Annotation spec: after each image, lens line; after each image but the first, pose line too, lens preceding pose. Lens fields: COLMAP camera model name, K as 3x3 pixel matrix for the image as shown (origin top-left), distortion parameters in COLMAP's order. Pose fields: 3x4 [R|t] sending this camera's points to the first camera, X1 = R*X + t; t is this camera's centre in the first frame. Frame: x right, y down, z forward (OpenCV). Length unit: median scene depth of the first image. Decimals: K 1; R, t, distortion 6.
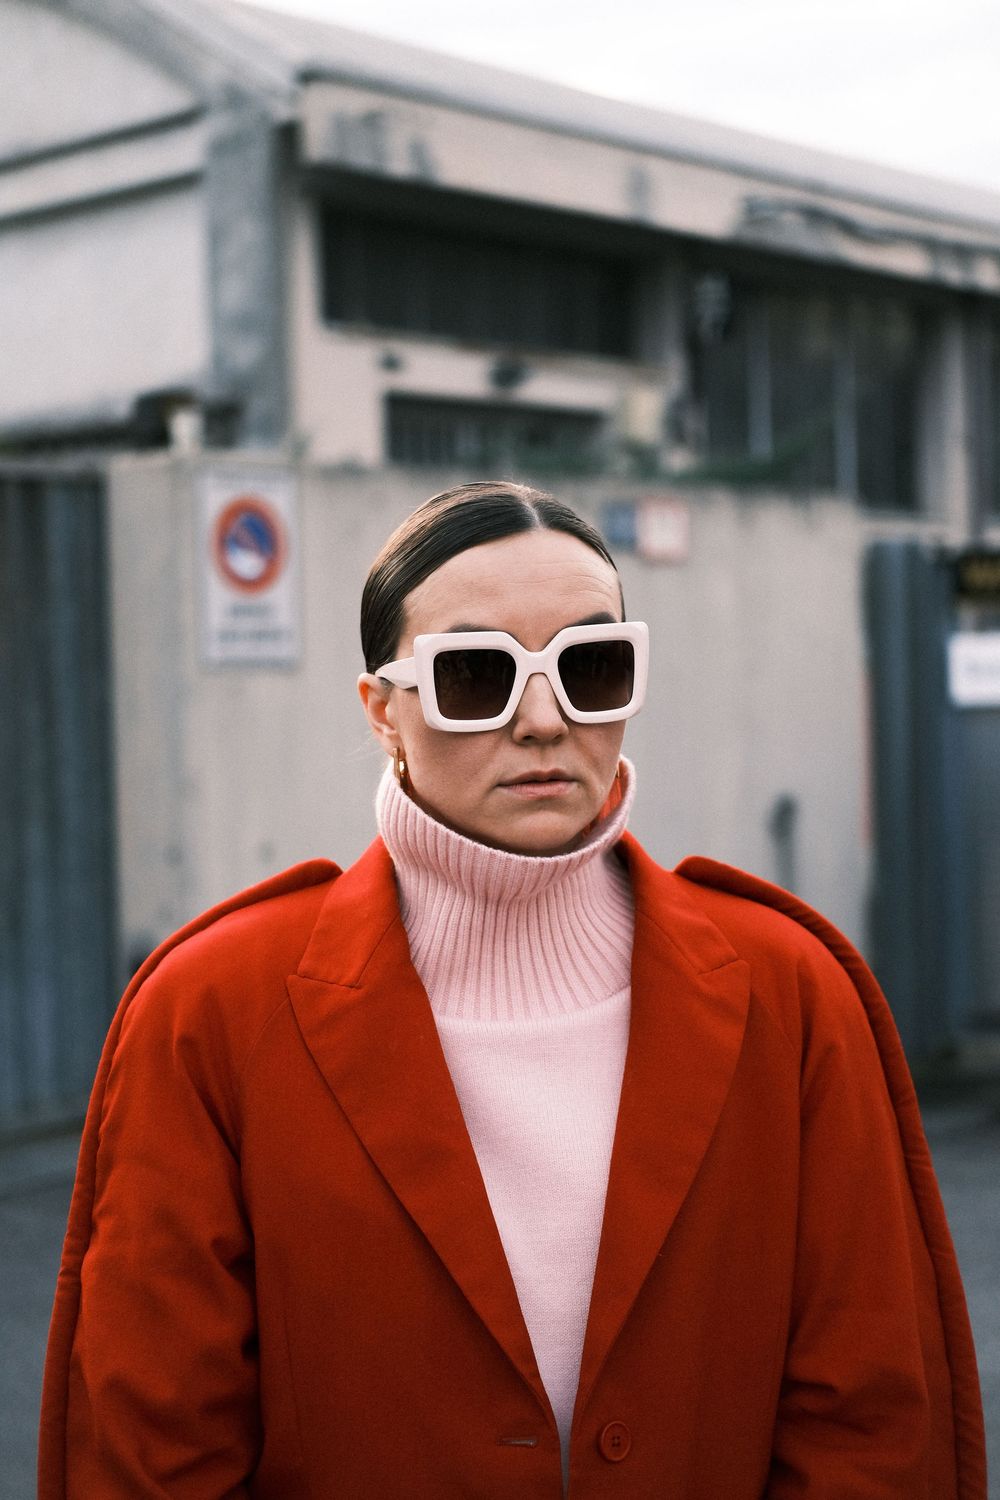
lens RADIAL K [[2194.7, 0, 509.3], [0, 2194.7, 748.9], [0, 0, 1]] dist [0.035353, 0.000000]
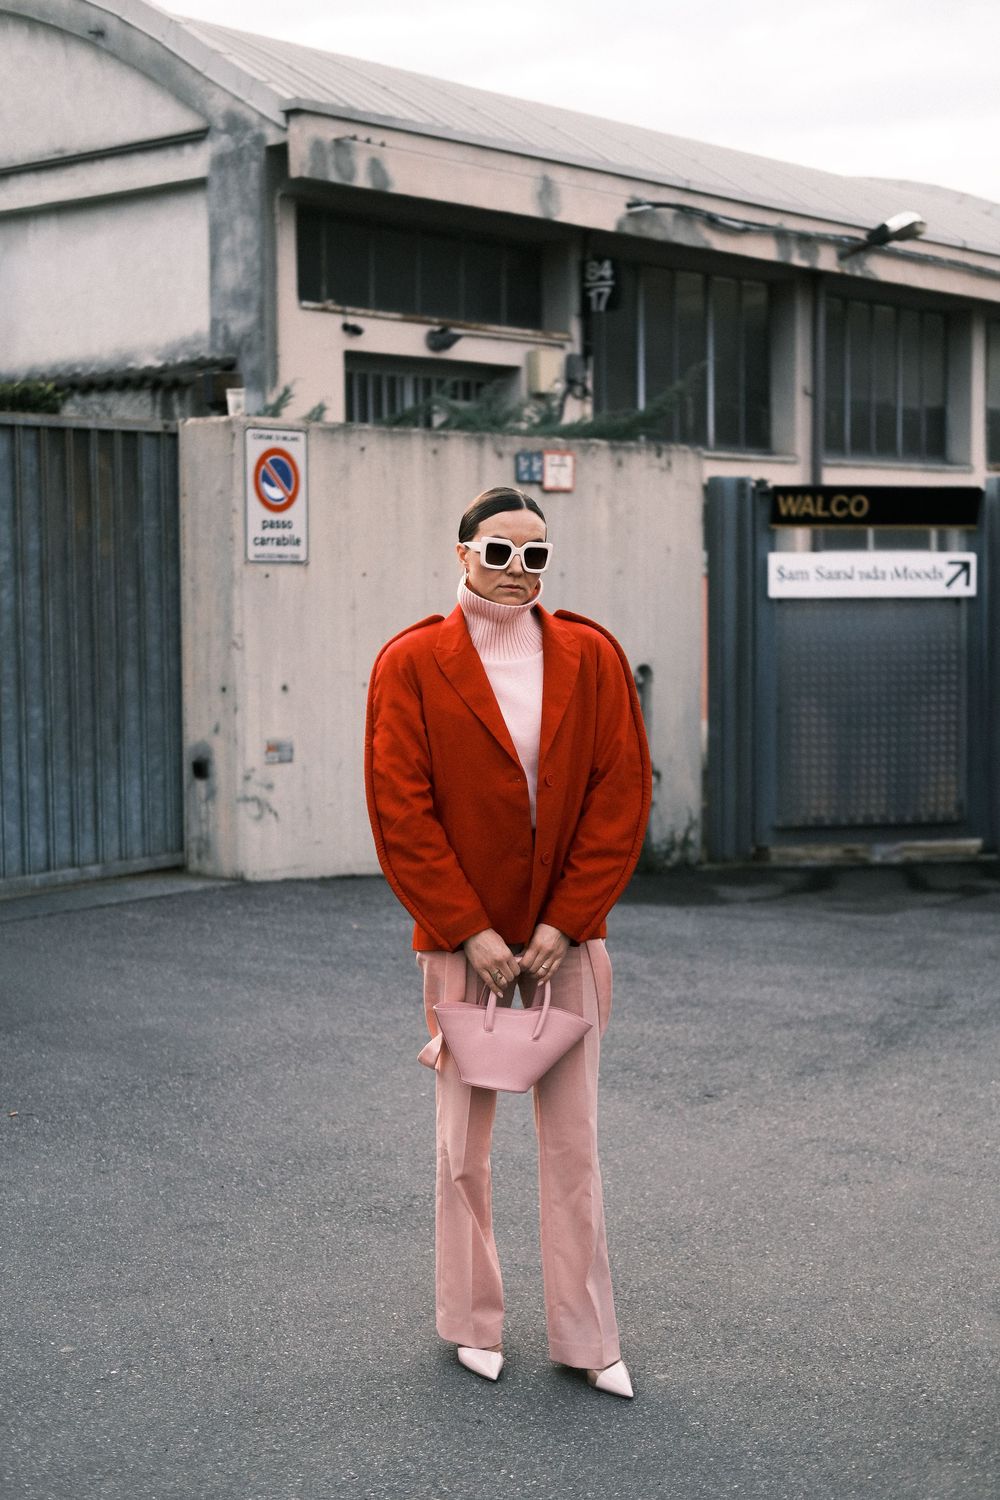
lens RADIAL K [[2194.7, 0, 496.8], [0, 2194.7, 753.1], [0, 0, 1]] dist [0.035353, 0.000000]
pose [[0.999082, 0.011787, 0.041176, -0.021803], [-0.013454, 0.999091, 0.040459, 0.020172], [-0.040661, -0.040976, 0.998332, -0.334881]]
